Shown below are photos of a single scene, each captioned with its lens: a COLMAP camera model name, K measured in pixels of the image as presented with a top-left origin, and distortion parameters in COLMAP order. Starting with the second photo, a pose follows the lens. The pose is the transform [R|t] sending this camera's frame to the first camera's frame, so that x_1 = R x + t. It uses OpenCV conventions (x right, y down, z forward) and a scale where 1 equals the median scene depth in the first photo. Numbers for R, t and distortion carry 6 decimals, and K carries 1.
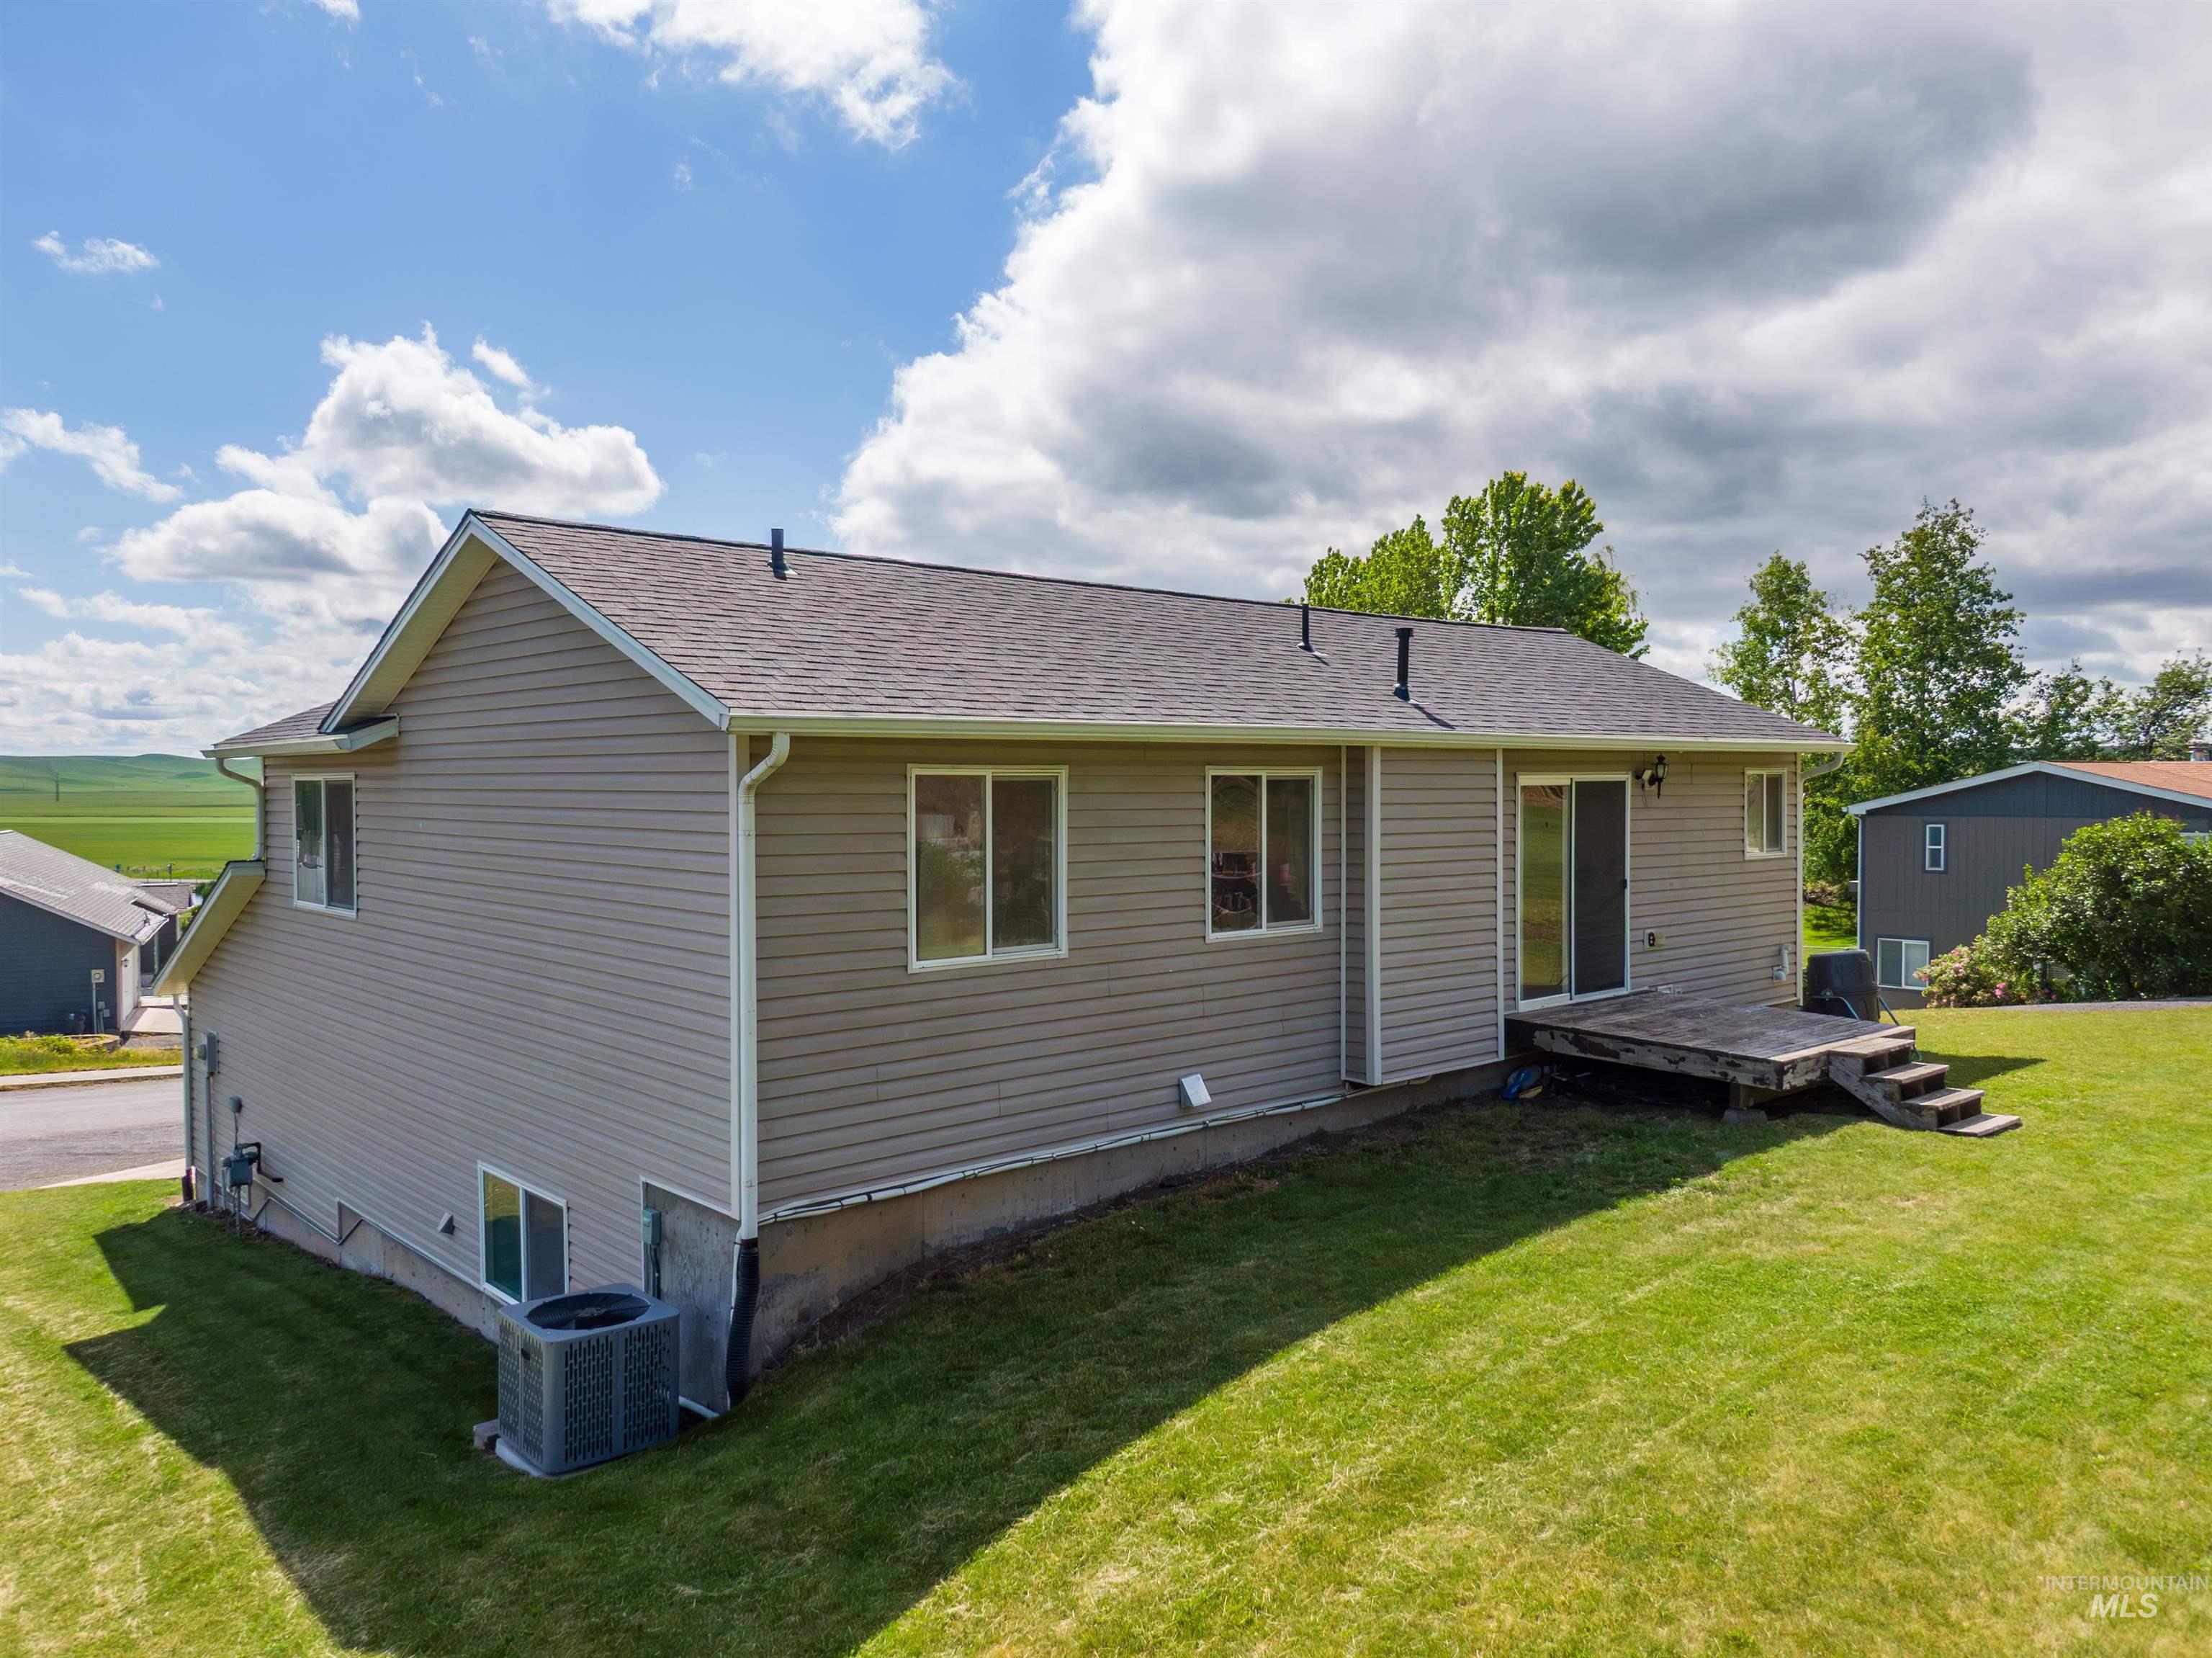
lens RADIAL K [[1568.5, 0, 1106.0], [0, 1568.5, 829.0], [0, 0, 1]] dist [-0.002197, -0.002720]
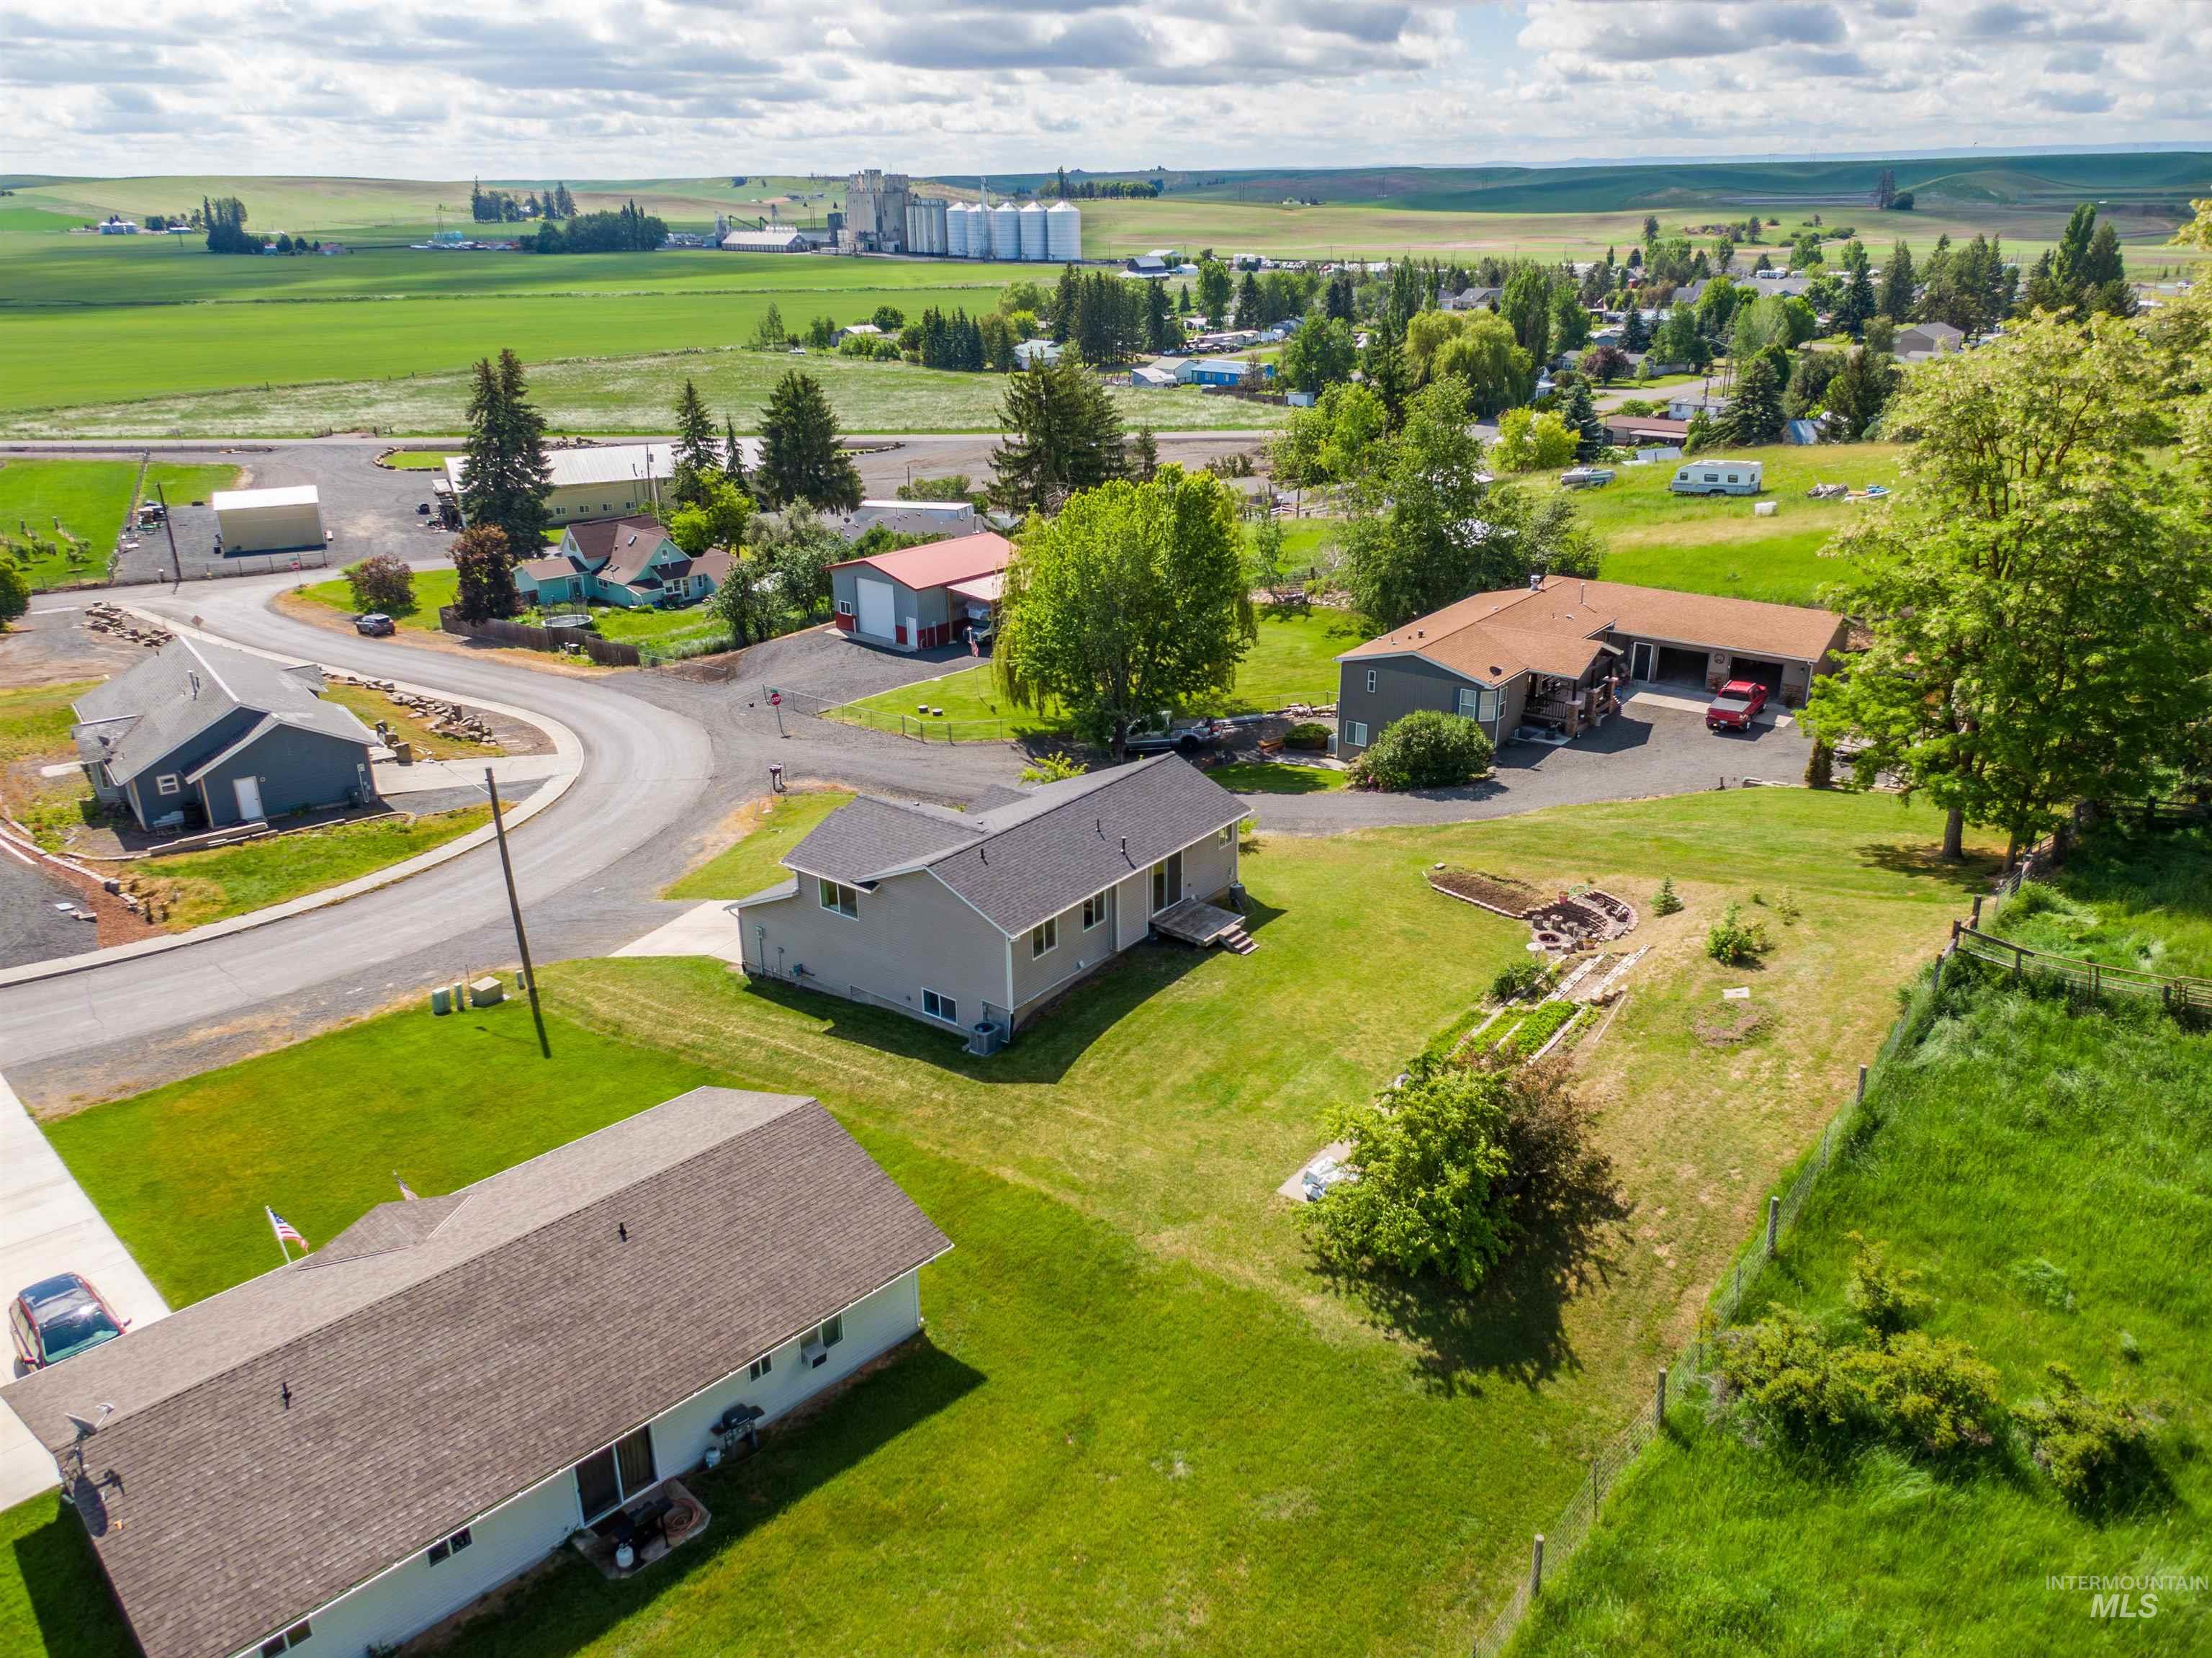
lens RADIAL K [[1598.3, 0, 1106.0], [0, 1598.3, 829.0], [0, 0, 1]] dist [0.034122, -0.047020]
pose [[0.984341, -0.072841, 0.160521, -0.567081], [0.016586, 0.944862, 0.327049, -1.648456], [-0.175493, -0.319266, 0.931274, -3.100146]]
